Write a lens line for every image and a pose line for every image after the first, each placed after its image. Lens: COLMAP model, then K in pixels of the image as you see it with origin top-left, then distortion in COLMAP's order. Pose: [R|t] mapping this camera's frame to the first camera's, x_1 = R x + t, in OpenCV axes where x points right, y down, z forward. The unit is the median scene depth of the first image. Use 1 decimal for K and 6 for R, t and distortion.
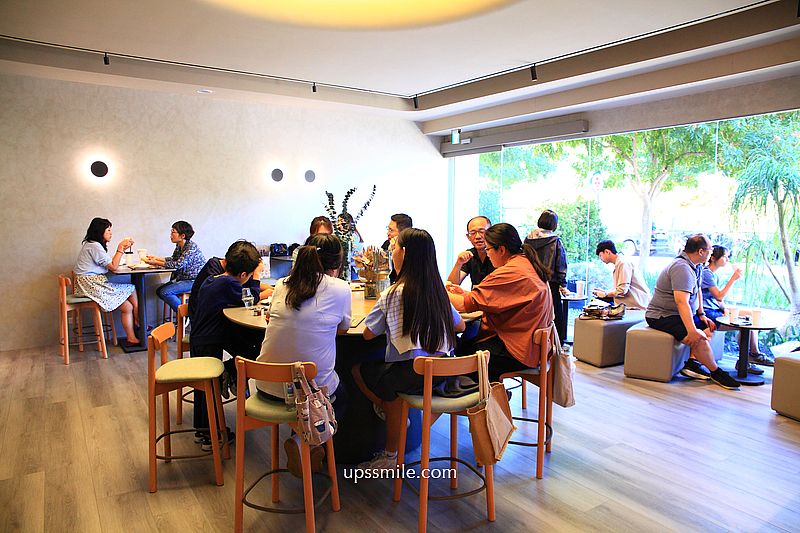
lens RADIAL K [[903.7, 0, 400.0], [0, 903.7, 266.5], [0, 0, 1]] dist [0.000537, 0.010938]
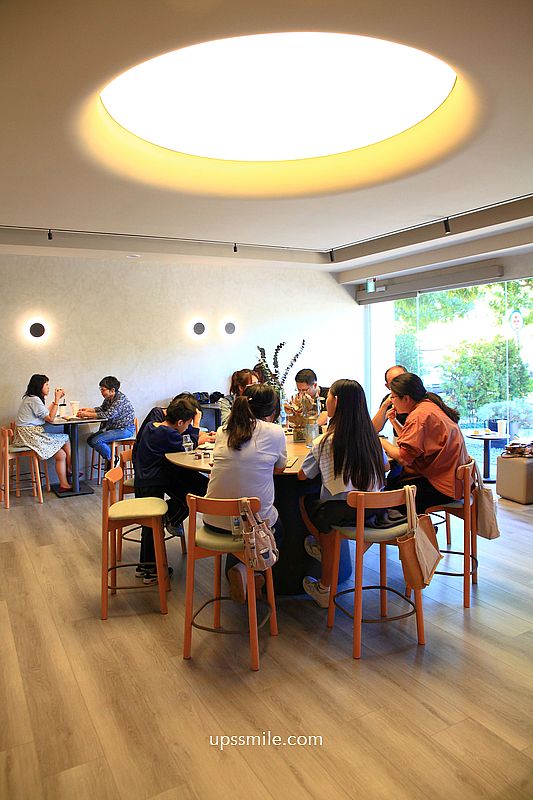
lens RADIAL K [[551.6, 0, 266.5], [0, 551.6, 400.0], [0, 0, 1]] dist [-0.035693, 0.001947]
pose [[0.981951, -0.033459, -0.186154, 0.056536], [0.027507, 0.999027, -0.034468, 0.007379], [0.187126, 0.028725, 0.981916, 0.352874]]
